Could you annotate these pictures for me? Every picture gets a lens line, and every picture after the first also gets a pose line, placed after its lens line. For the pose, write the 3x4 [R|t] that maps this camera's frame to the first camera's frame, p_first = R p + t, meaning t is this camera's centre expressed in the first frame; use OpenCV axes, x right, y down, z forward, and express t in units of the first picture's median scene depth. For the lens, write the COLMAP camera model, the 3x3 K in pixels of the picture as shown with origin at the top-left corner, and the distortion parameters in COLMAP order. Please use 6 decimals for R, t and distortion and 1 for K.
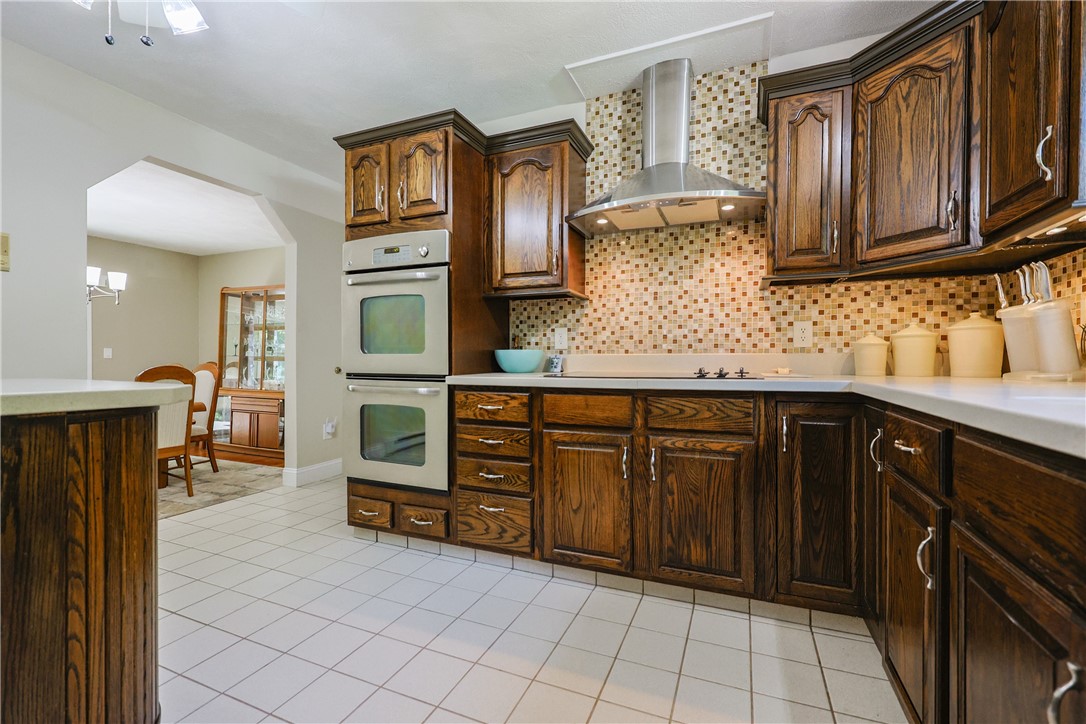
lens RADIAL K [[470.1, 0, 537.4], [0, 470.1, 360.0], [0, 0, 1]] dist [0.000733, 0.000123]
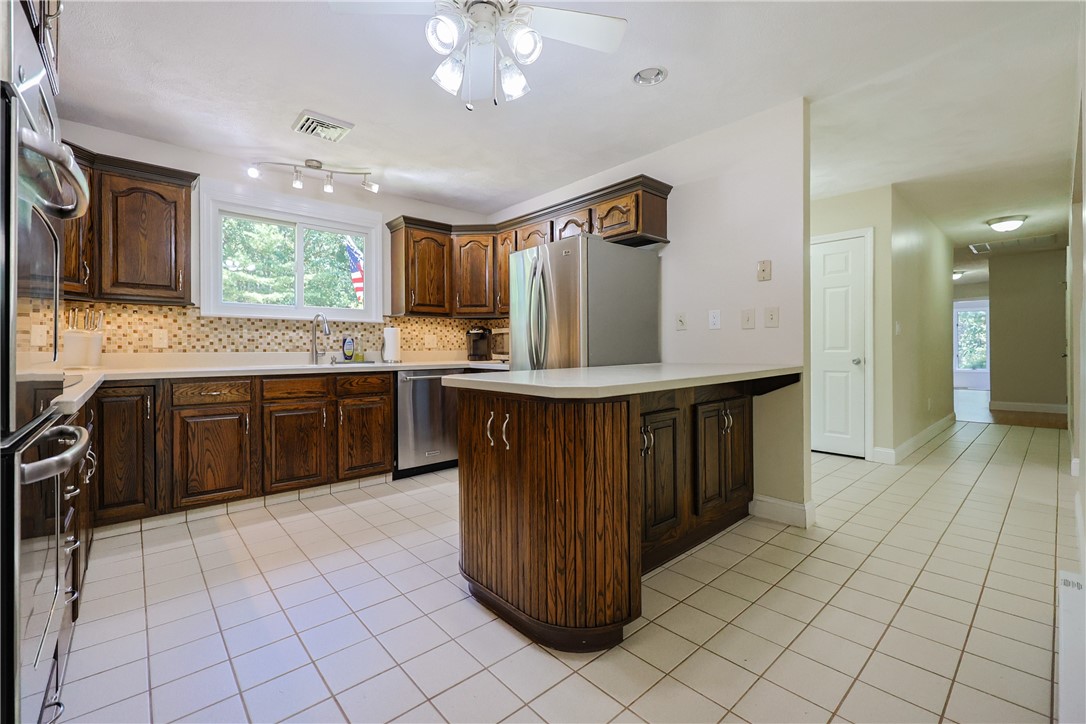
lens RADIAL K [[470.1, 0, 543.8], [0, 470.1, 348.8], [0, 0, 1]] dist [0.000733, 0.000123]
pose [[-0.904475, 0.008746, 0.426437, -0.896034], [0.010200, 0.999947, 0.001124, -0.020800], [-0.426405, 0.005366, -0.904517, 1.197756]]
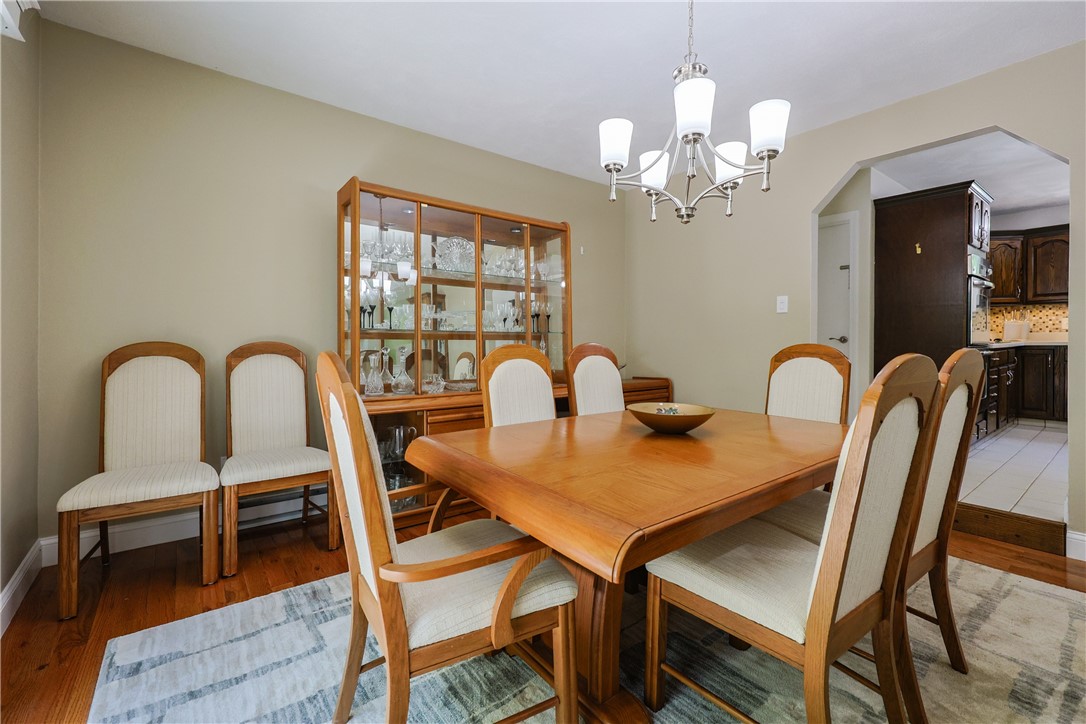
lens RADIAL K [[470.1, 0, 542.4], [0, 470.1, 342.6], [0, 0, 1]] dist [0.000733, 0.000123]
pose [[0.484228, -0.002086, 0.874939, -2.451958], [0.002290, 0.999997, 0.001117, 0.020558], [-0.874939, 0.001463, 0.484231, 1.537765]]
